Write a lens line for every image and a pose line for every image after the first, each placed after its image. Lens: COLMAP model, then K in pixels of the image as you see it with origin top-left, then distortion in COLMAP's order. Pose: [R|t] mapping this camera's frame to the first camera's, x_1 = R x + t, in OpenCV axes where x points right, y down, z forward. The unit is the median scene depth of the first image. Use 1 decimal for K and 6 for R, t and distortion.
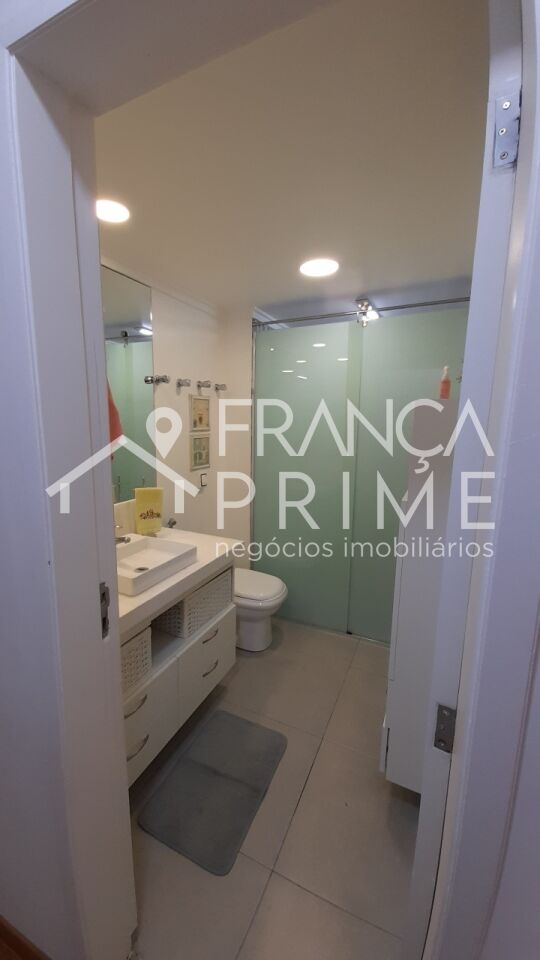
lens RADIAL K [[376.3, 0, 248.1], [0, 376.3, 482.8], [0, 0, 1]] dist [0.019494, -0.015382]
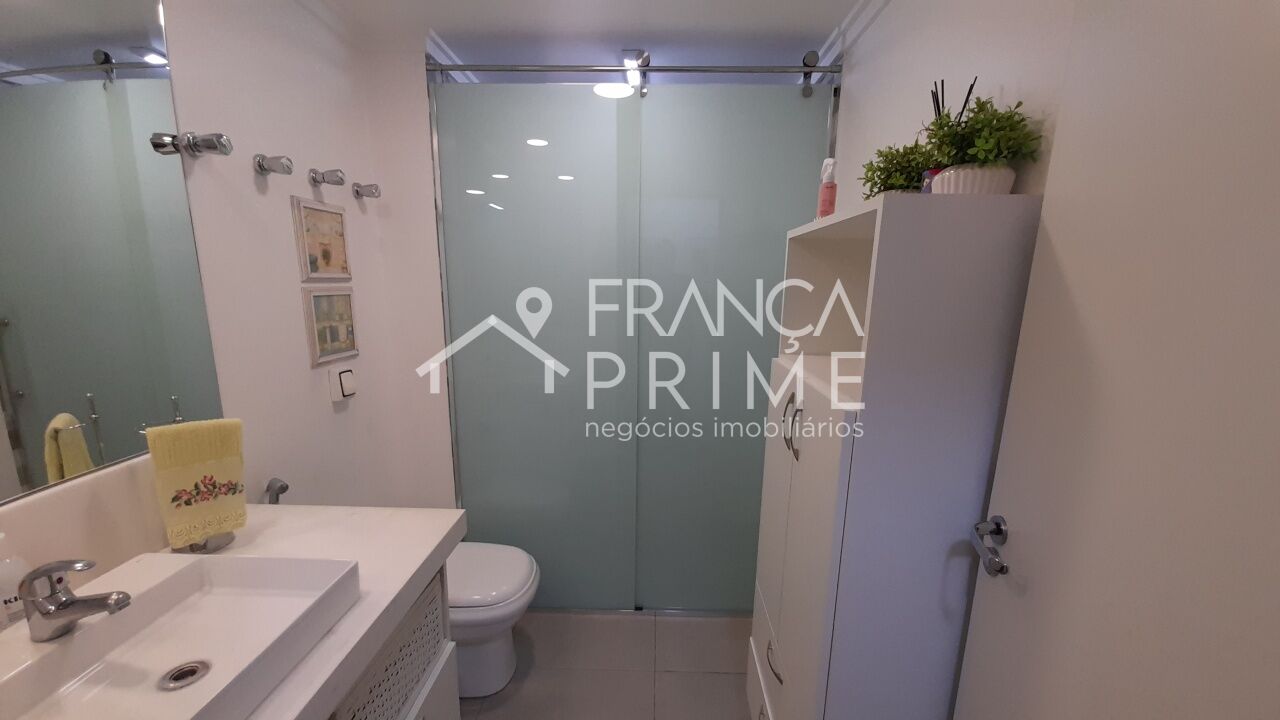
lens RADIAL K [[501.7, 0, 639.1], [0, 501.7, 389.6], [0, 0, 1]] dist [0.019494, -0.015382]
pose [[0.906746, -0.085514, 0.412916, -0.048135], [0.064147, 0.995798, 0.065363, -0.019315], [-0.416770, -0.032780, 0.908421, 0.271158]]
